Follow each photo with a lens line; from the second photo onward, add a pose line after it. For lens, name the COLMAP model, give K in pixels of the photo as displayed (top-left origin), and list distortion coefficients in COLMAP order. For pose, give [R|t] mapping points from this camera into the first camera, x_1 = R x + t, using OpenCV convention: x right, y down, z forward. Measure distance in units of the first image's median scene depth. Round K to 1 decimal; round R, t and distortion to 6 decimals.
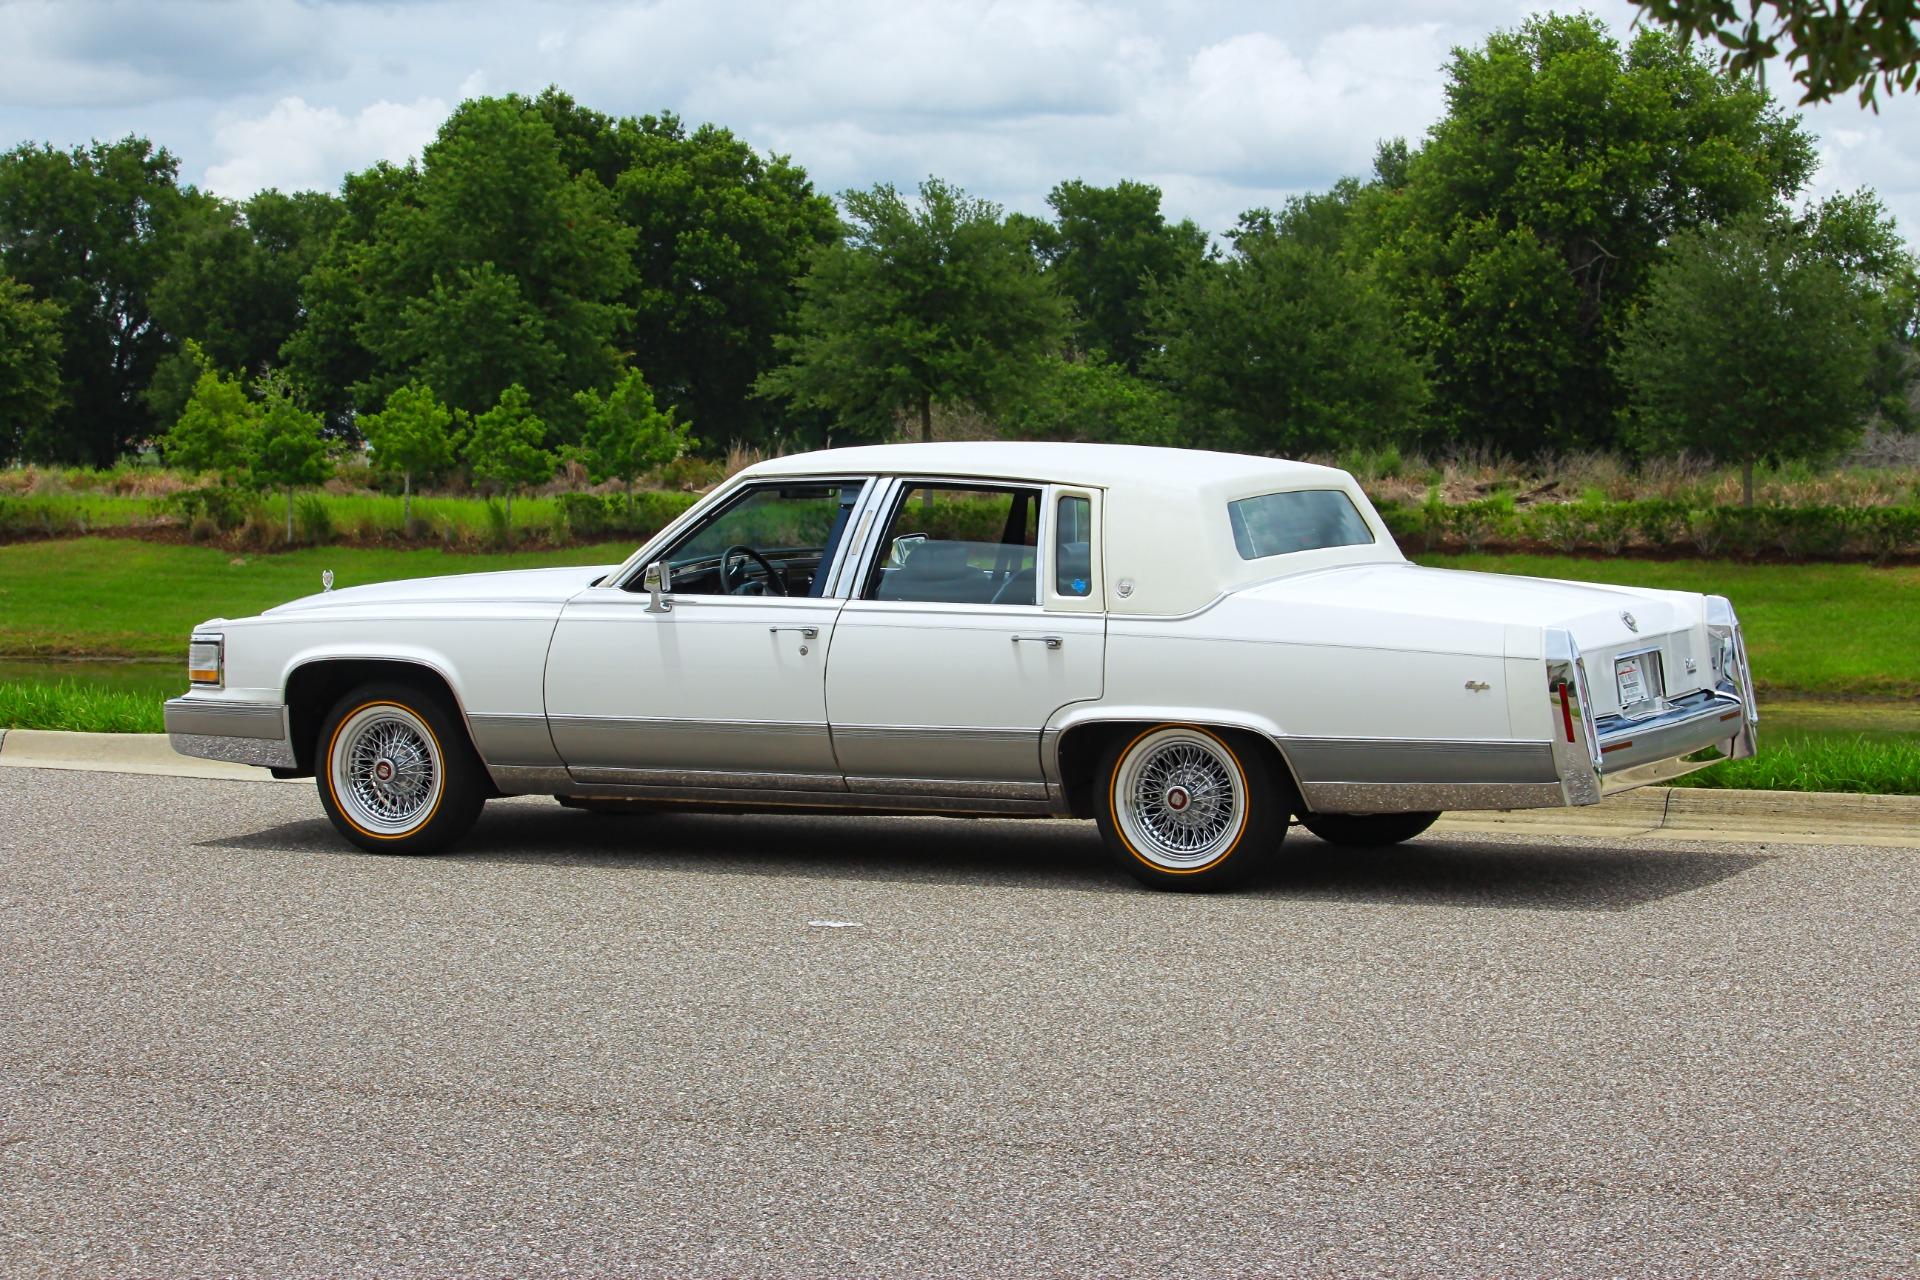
lens RADIAL K [[5005.9, 0, 959.5], [0, 5005.9, 635.0], [0, 0, 1]] dist [-0.413103, -0.093109]
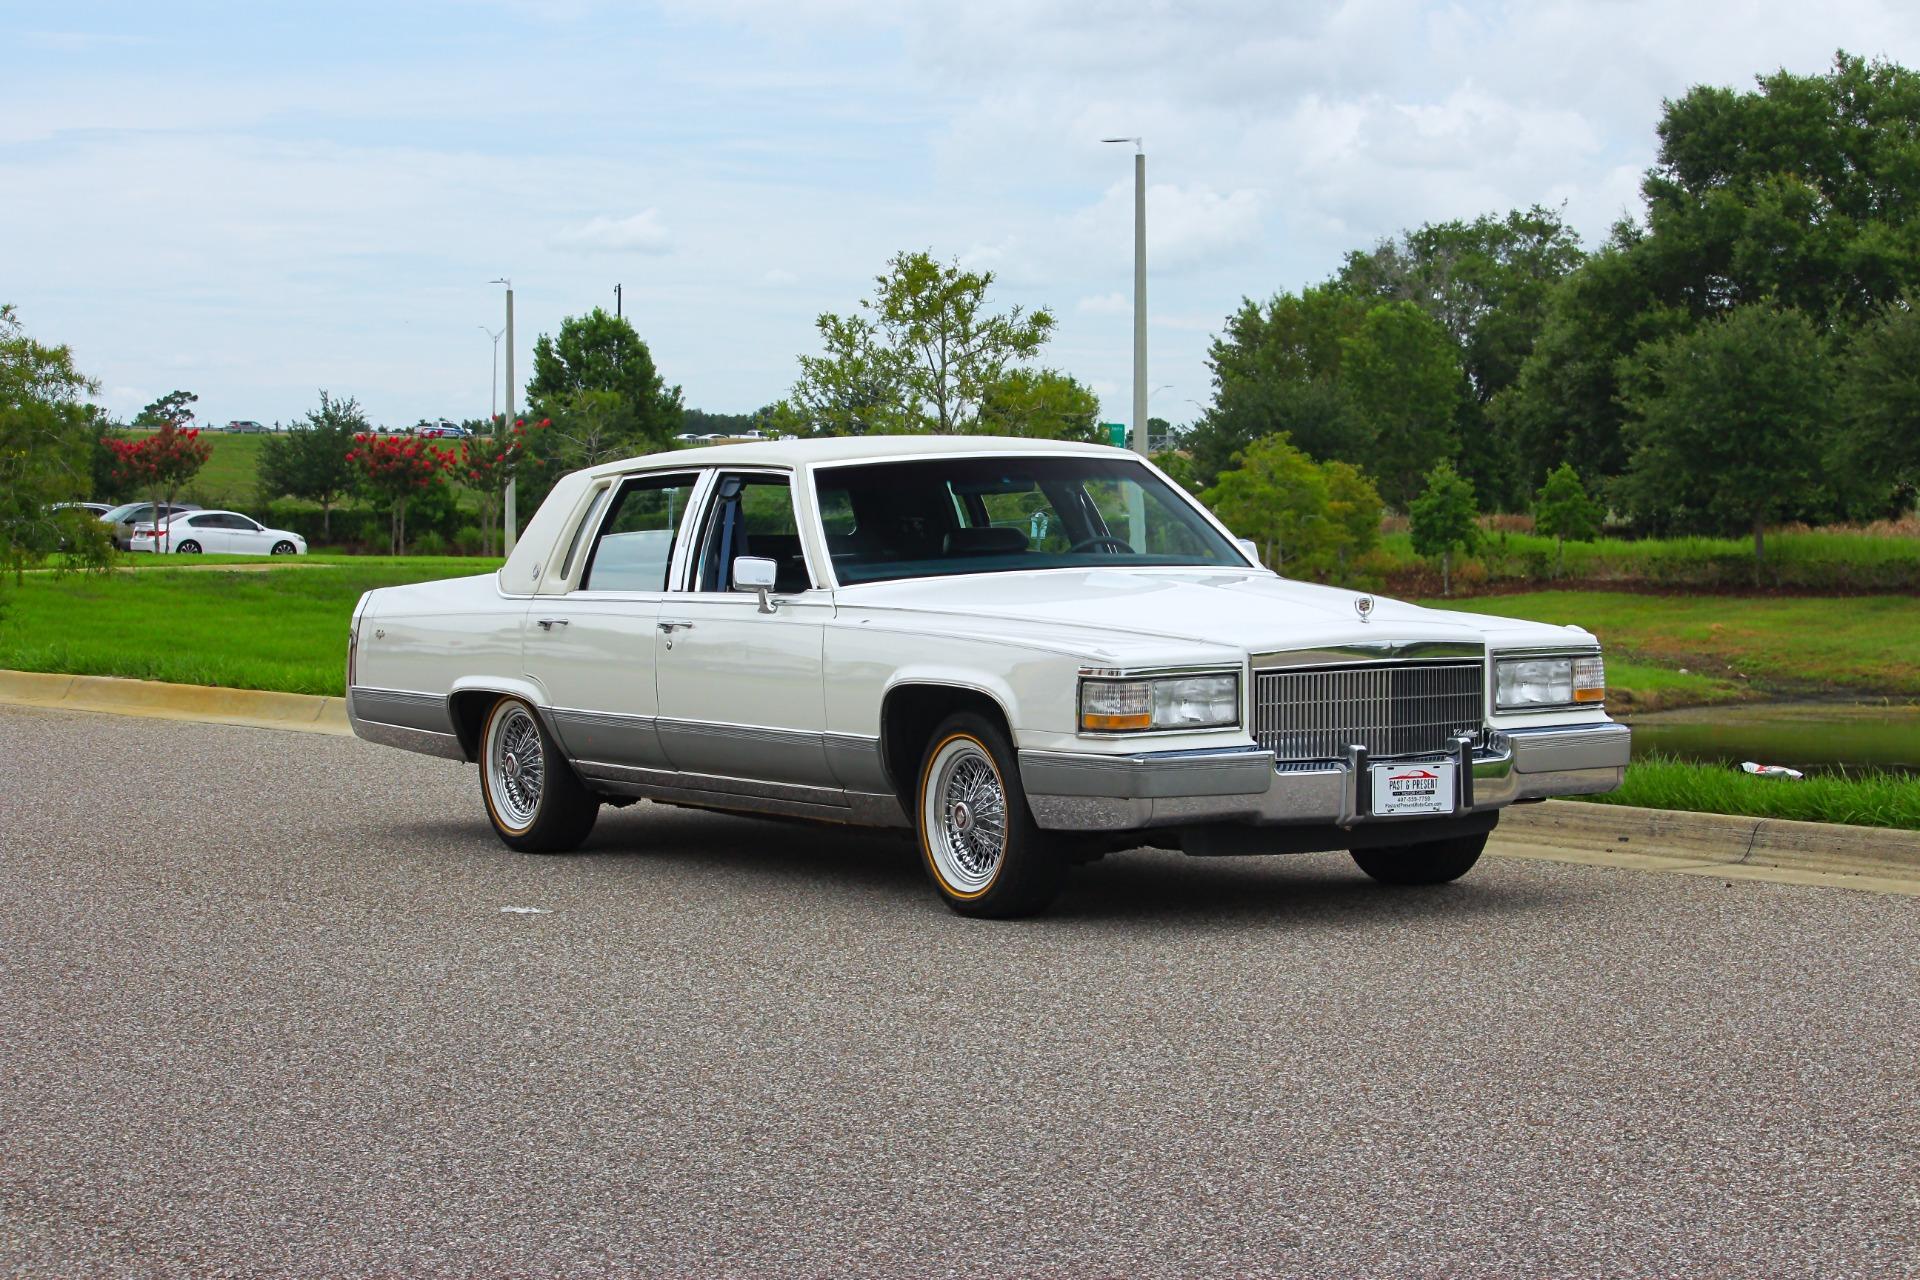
lens RADIAL K [[4987.6, 0, 885.6], [0, 4987.6, 680.8], [0, 0, 1]] dist [-0.459775, 0.168986]
pose [[0.853627, 0.018060, -0.520571, 0.087085], [-0.019929, 0.999799, 0.002006, 0.001363], [0.520503, 0.008662, 0.853816, 0.030439]]
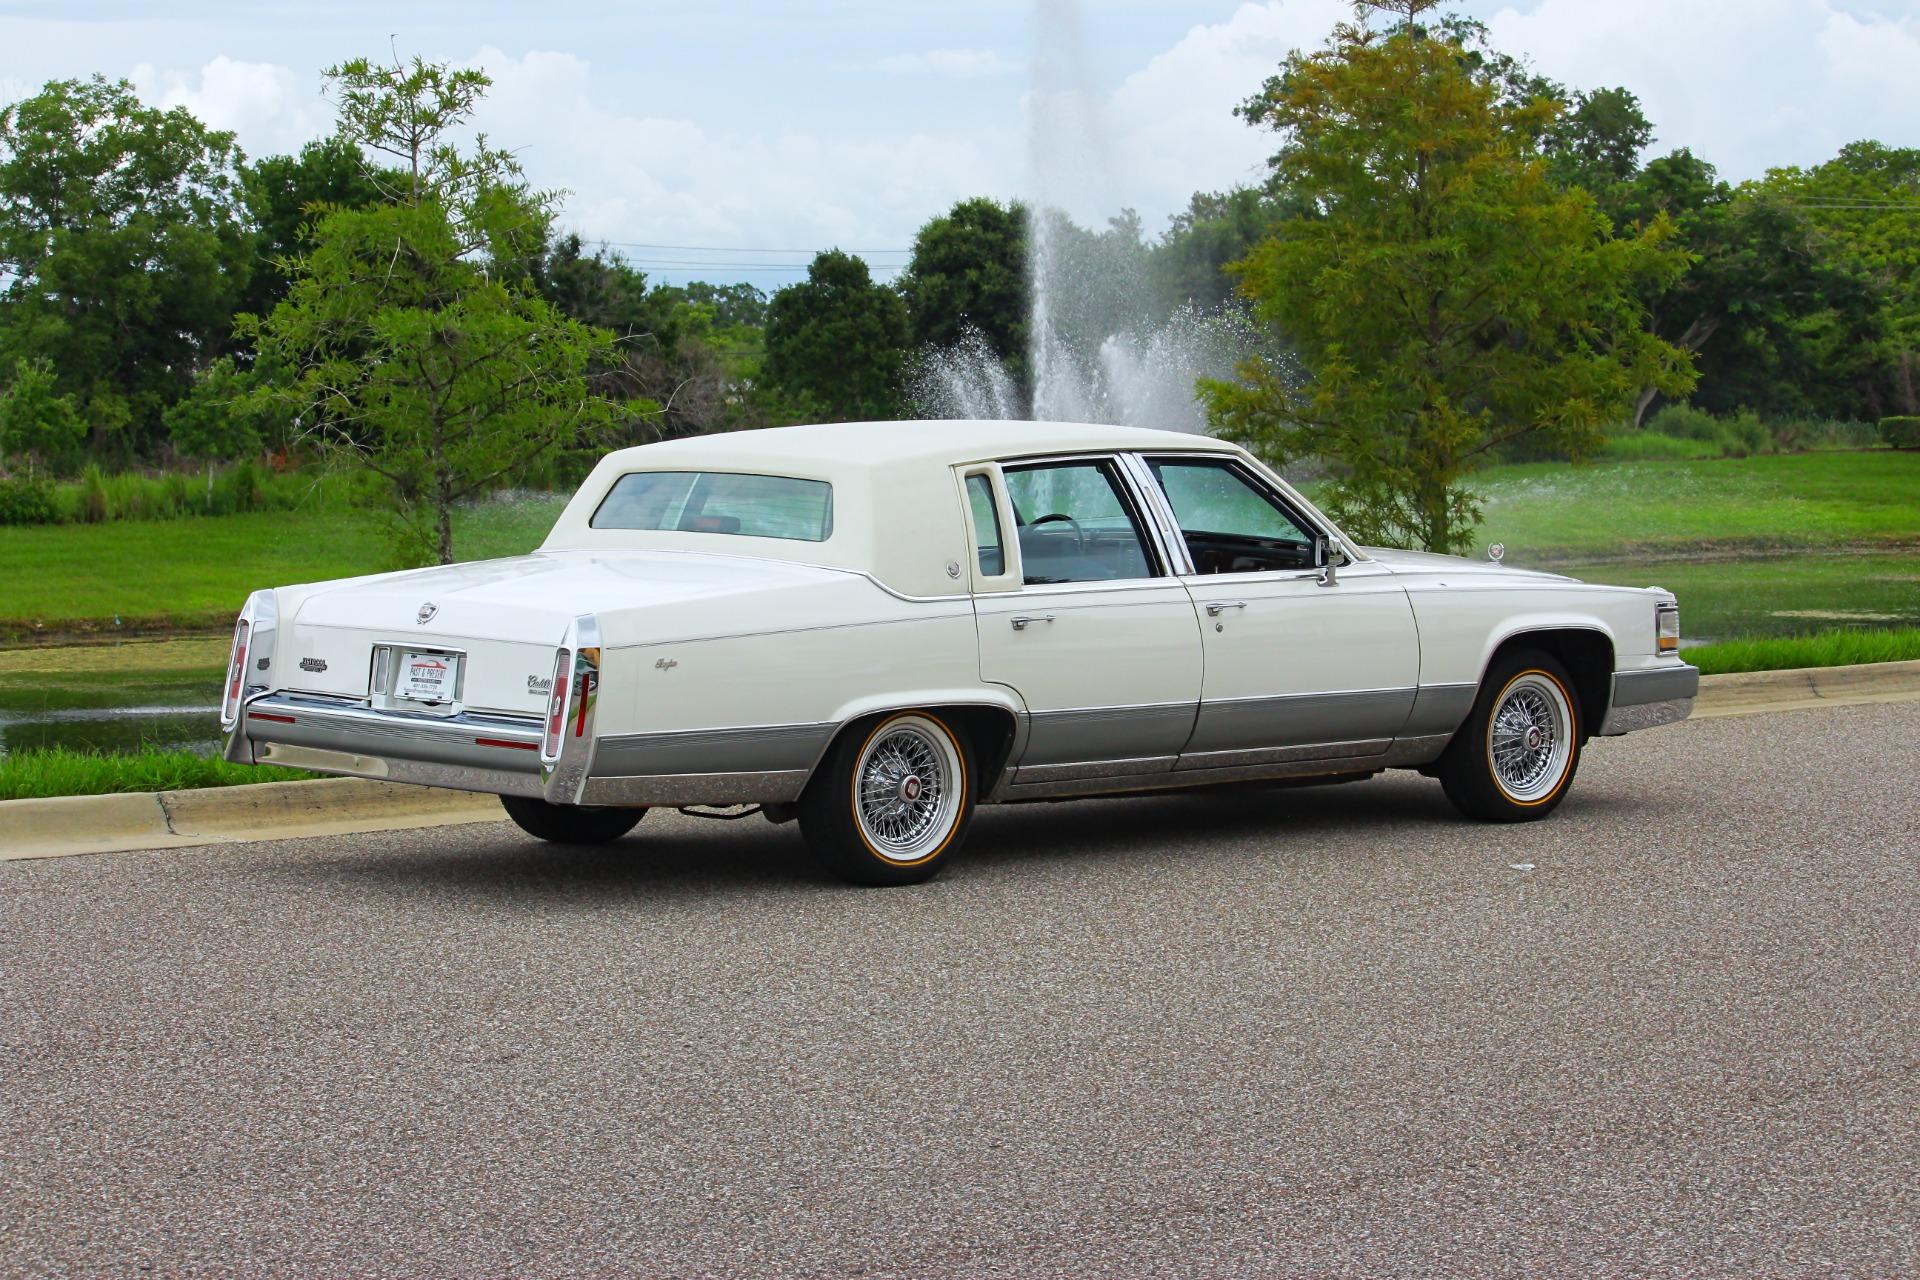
lens RADIAL K [[4884.2, 0, 957.7], [0, 4884.2, 632.4], [0, 0, 1]] dist [-0.386606, 0.226149]
pose [[0.309406, -0.048569, 0.949689, -0.165103], [0.047176, 0.998249, 0.035683, -0.005498], [-0.949759, 0.033762, 0.311155, 0.125051]]
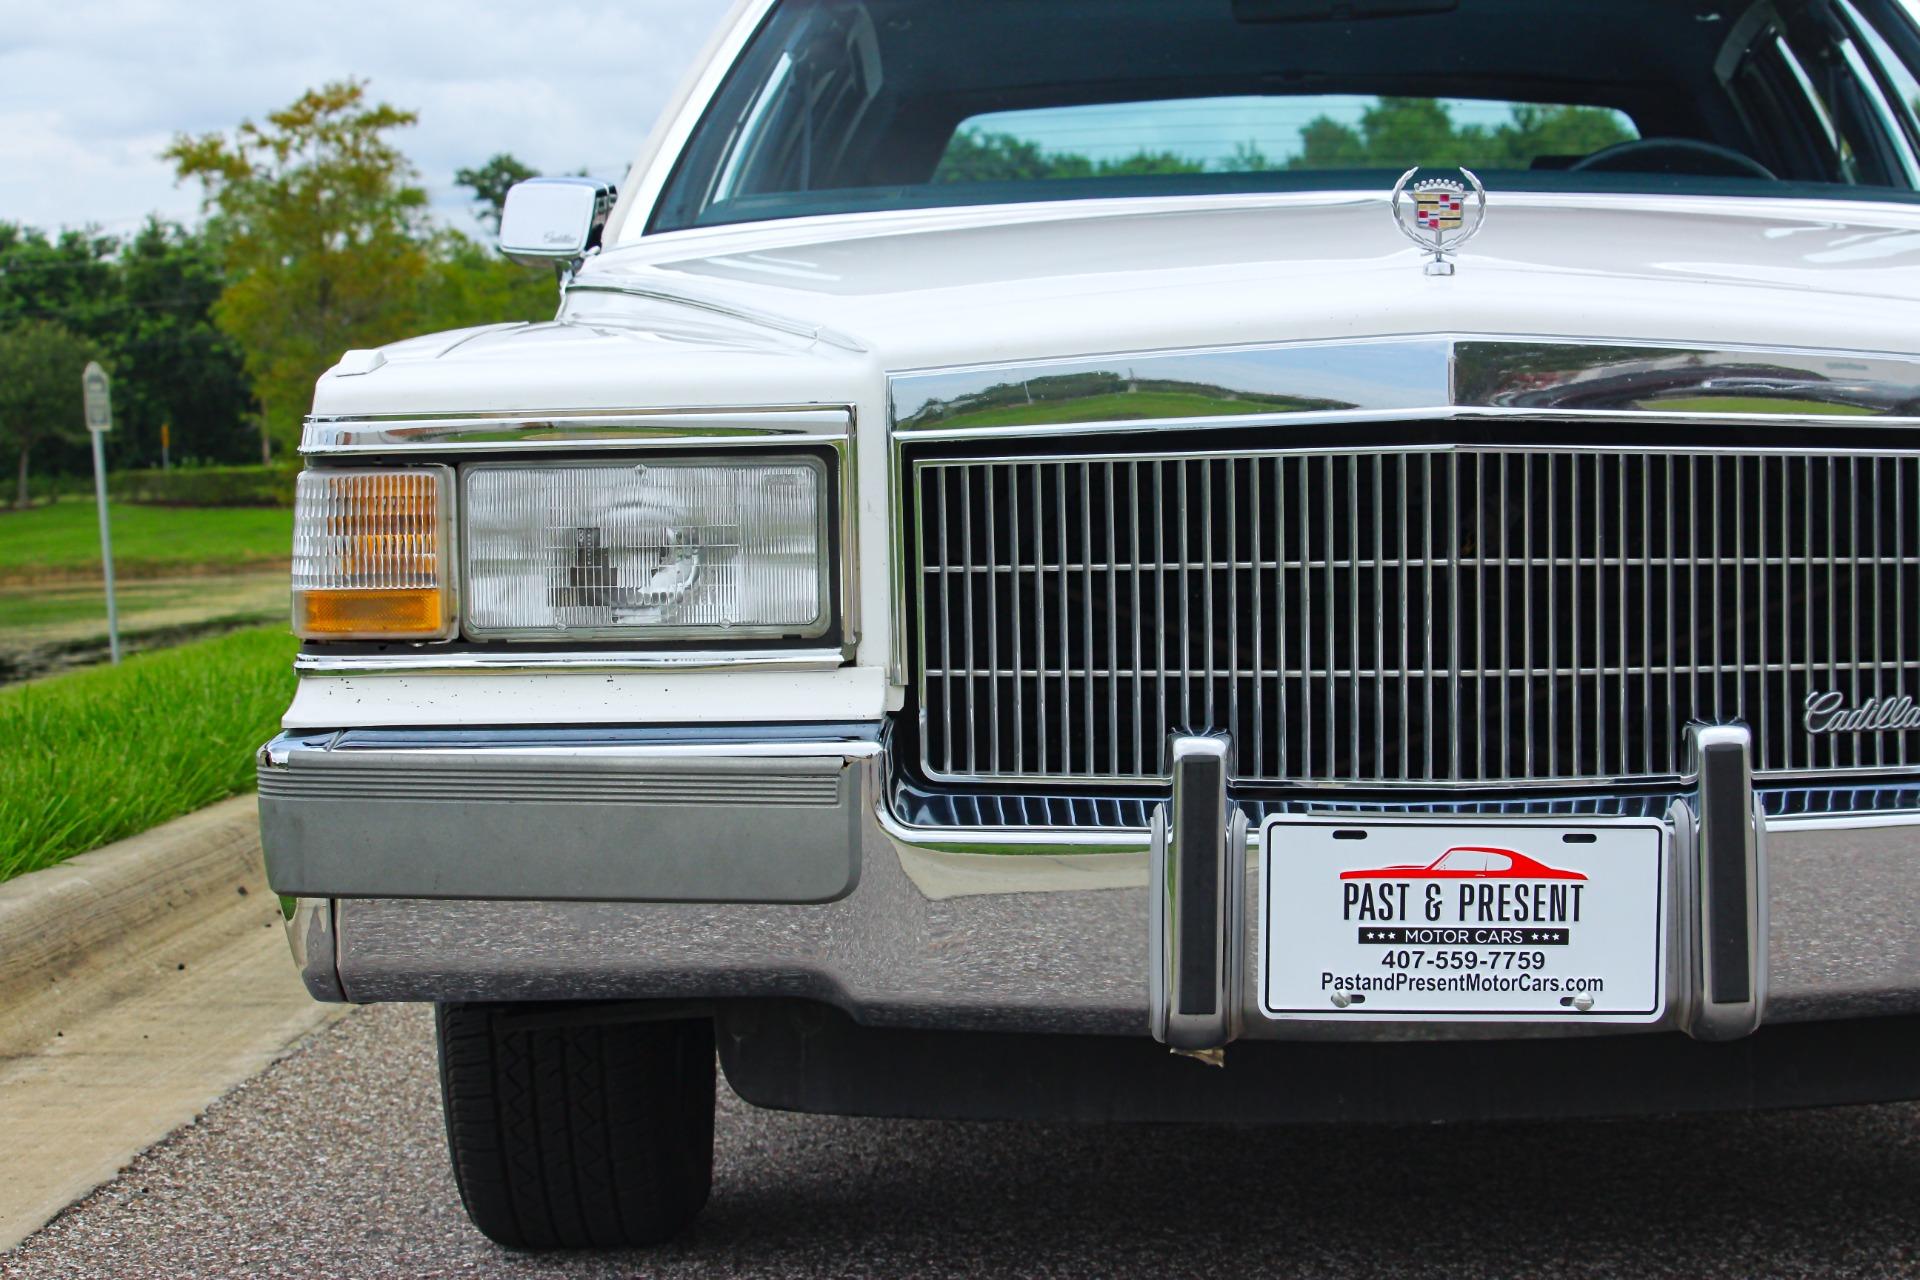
lens RADIAL K [[4892.6, 0, 965.2], [0, 4892.6, 561.1], [0, 0, 1]] dist [-0.407242, 0.093087]
pose [[0.430415, 0.023278, -0.902331, 0.055141], [-0.045640, 0.998950, 0.004000, 0.001901], [0.901477, 0.039460, 0.431025, 0.144462]]
